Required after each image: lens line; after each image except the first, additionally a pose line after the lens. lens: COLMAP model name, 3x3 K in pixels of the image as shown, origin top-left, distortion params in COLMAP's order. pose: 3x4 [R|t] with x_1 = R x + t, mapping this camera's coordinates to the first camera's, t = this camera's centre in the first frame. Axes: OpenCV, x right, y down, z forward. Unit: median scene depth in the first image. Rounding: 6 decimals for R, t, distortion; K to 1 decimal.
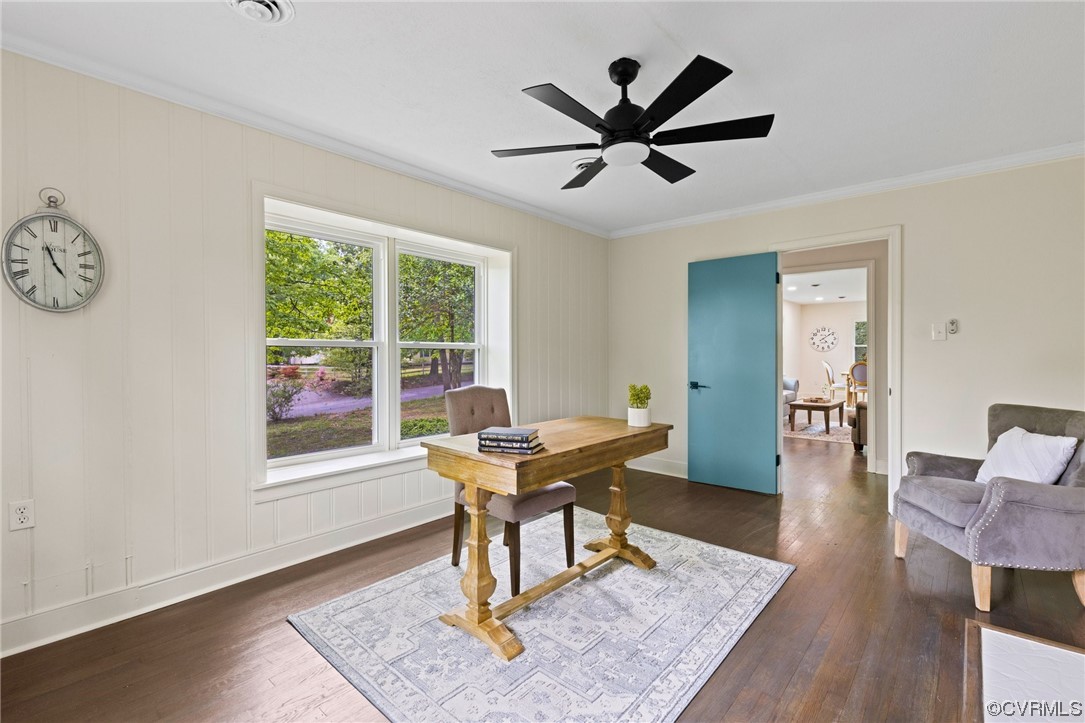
lens RADIAL K [[486.7, 0, 539.8], [0, 486.7, 359.1], [0, 0, 1]] dist [0.001203, 0.000189]
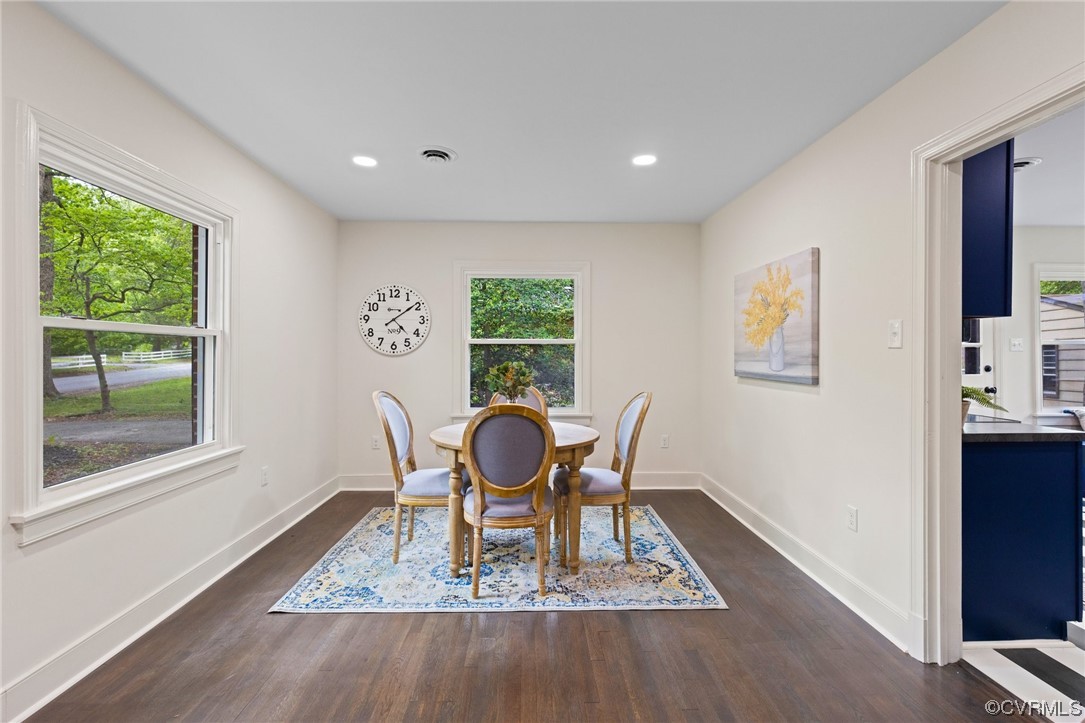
lens RADIAL K [[486.7, 0, 539.8], [0, 486.7, 359.1], [0, 0, 1]] dist [0.001203, 0.000189]
pose [[0.733463, 0.003235, 0.679722, 0.425240], [0.002331, 0.999971, -0.007275, -0.010407], [-0.679725, 0.006920, 0.733434, 0.677859]]
